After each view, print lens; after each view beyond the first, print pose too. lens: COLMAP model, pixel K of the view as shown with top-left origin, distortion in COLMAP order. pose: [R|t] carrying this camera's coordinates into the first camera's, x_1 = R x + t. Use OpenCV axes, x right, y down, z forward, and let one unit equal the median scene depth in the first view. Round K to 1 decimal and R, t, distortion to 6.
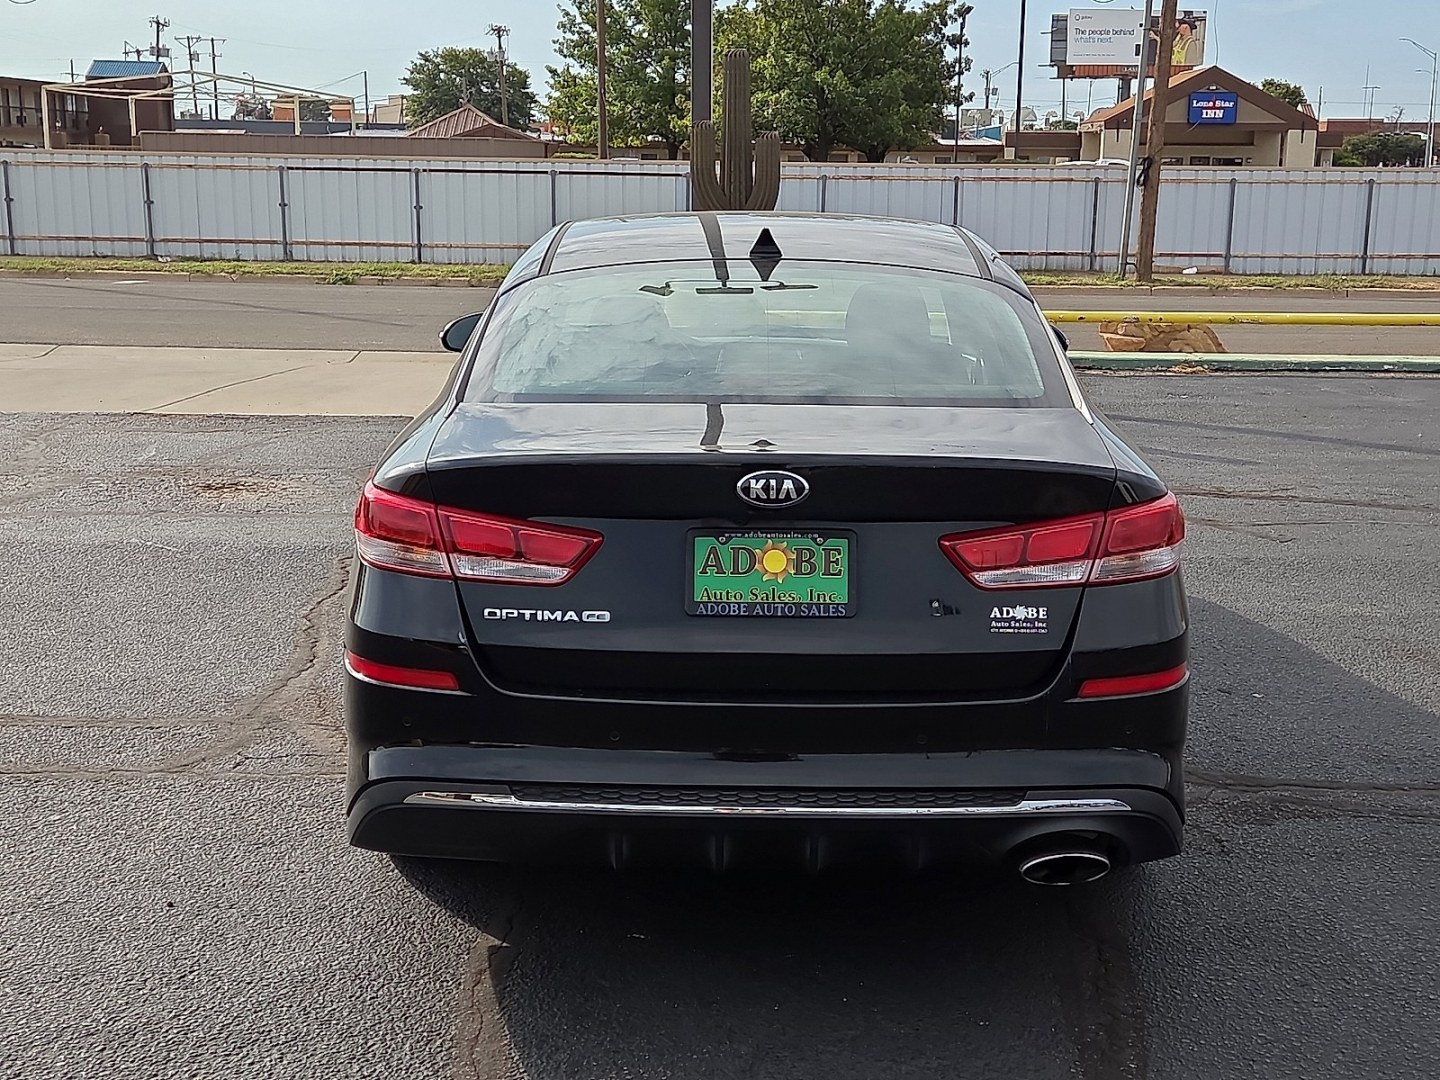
lens RADIAL K [[1820.4, 0, 774.7], [0, 1820.4, 530.1], [0, 0, 1]] dist [0.064461, 0.000000]
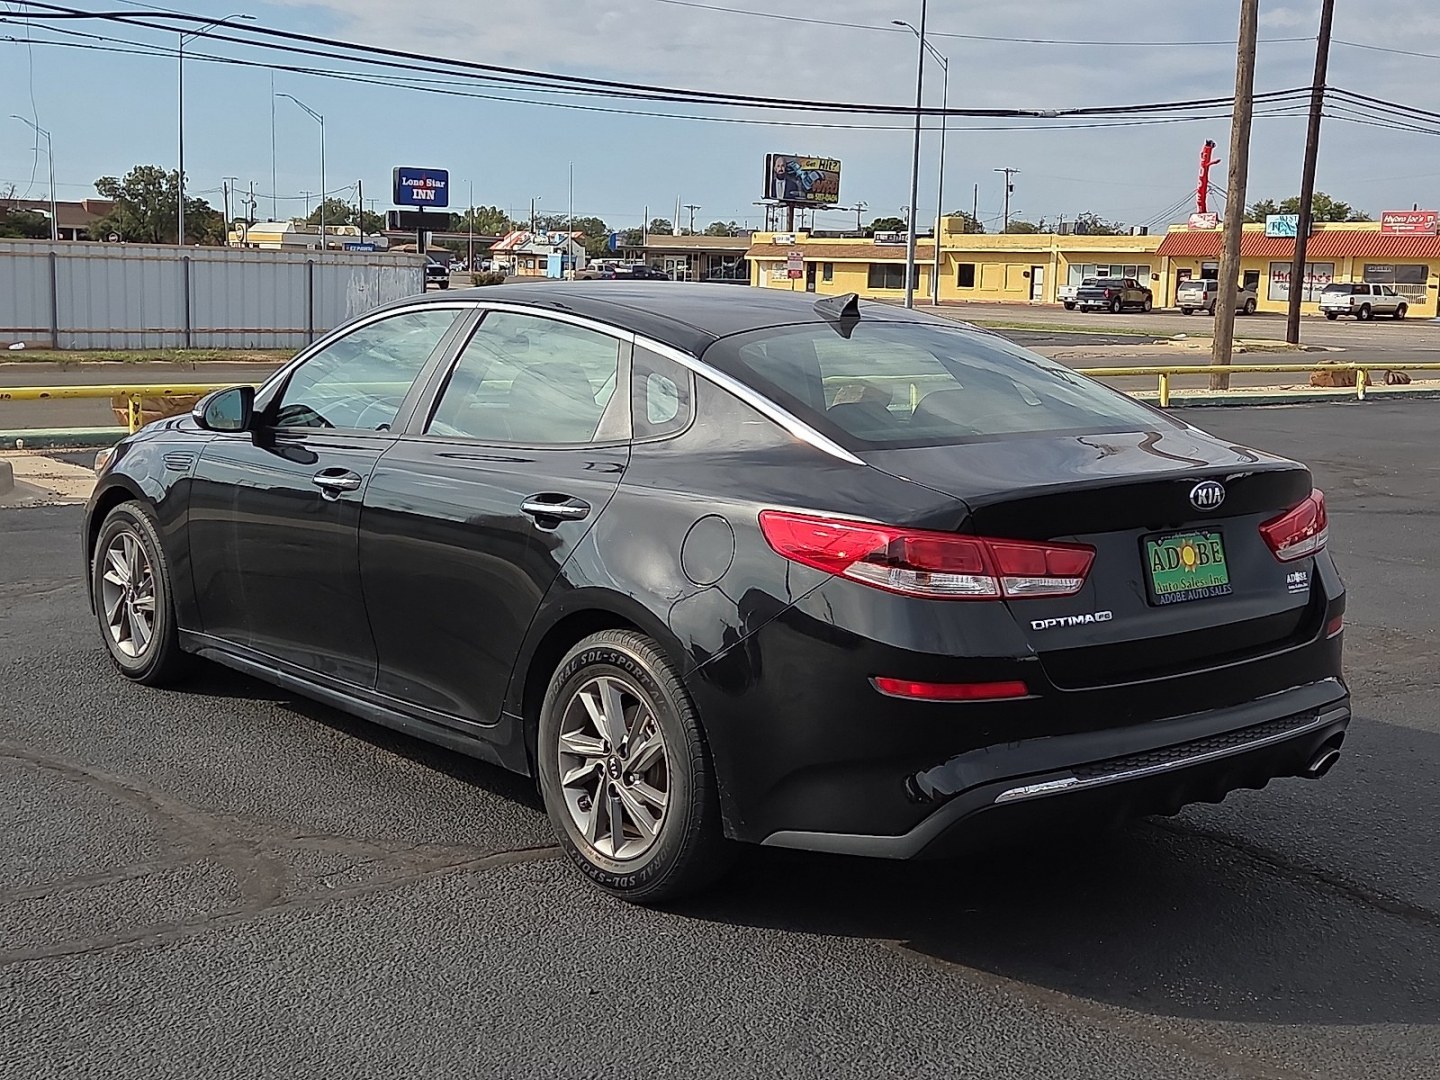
lens RADIAL K [[1820.4, 0, 705.1], [0, 1820.4, 531.2], [0, 0, 1]] dist [0.064461, 0.000000]
pose [[0.766604, -0.087877, 0.636079, -1.027394], [0.113373, 0.993552, 0.000625, -0.036943], [-0.632032, 0.071635, 0.771624, 0.233541]]
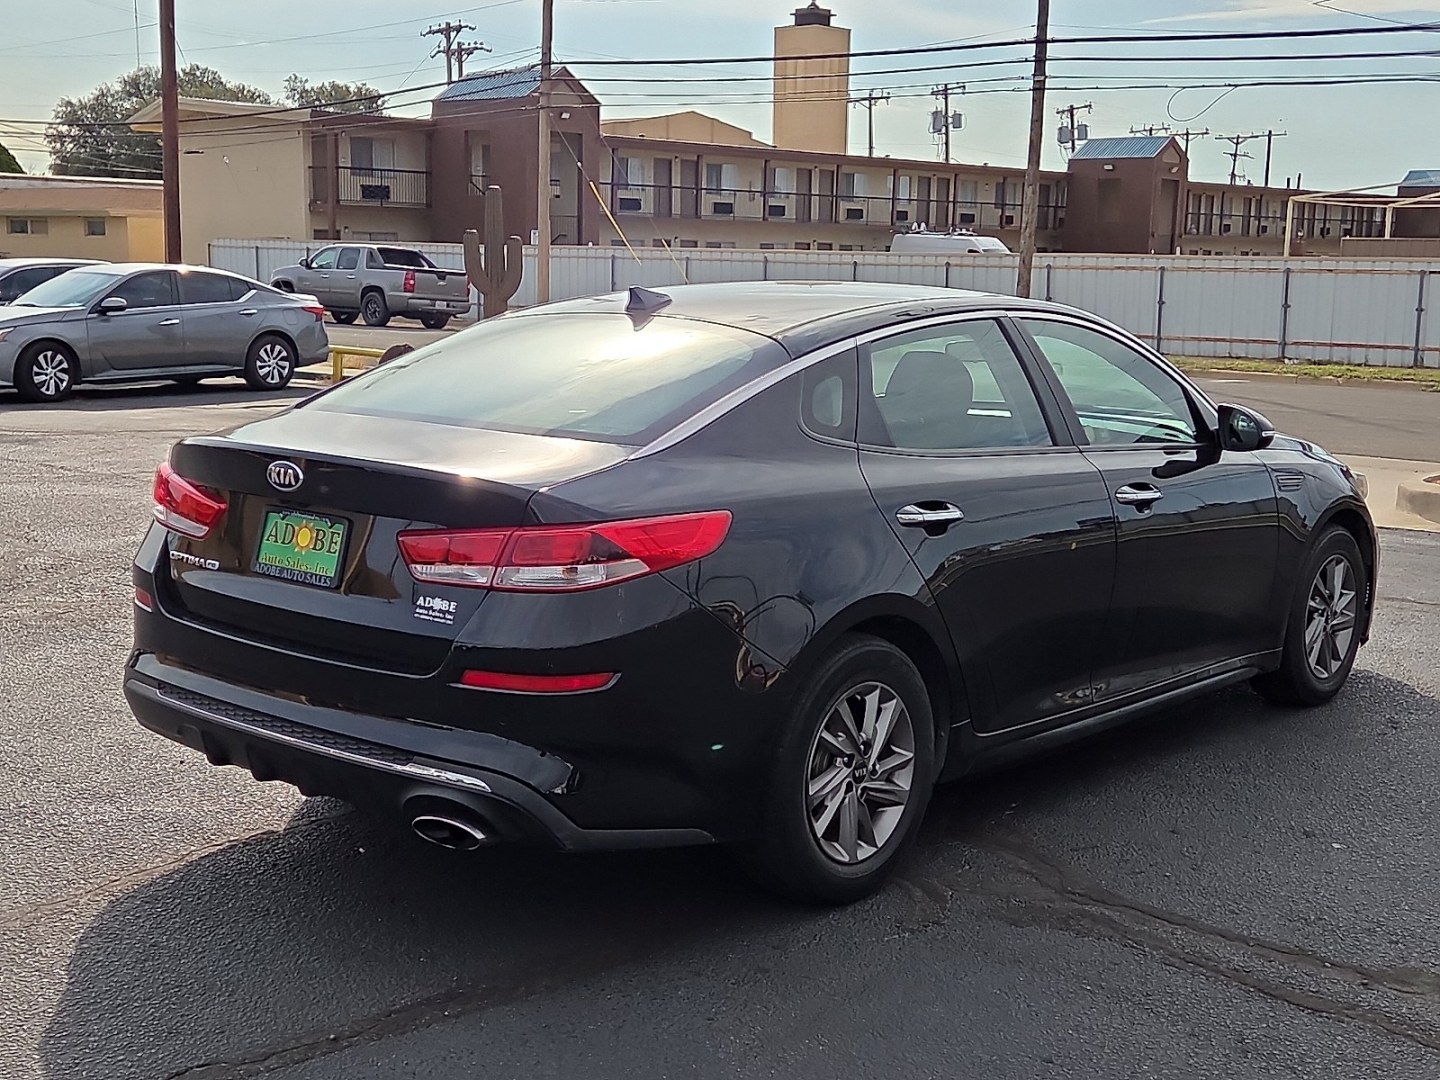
lens RADIAL K [[1820.4, 0, 683.8], [0, 1820.4, 583.3], [0, 0, 1]] dist [0.064461, 0.000000]
pose [[0.754123, 0.118703, -0.645917, 0.976528], [-0.137898, 0.990224, 0.020979, -0.012982], [0.642093, 0.073250, 0.763120, 0.215759]]
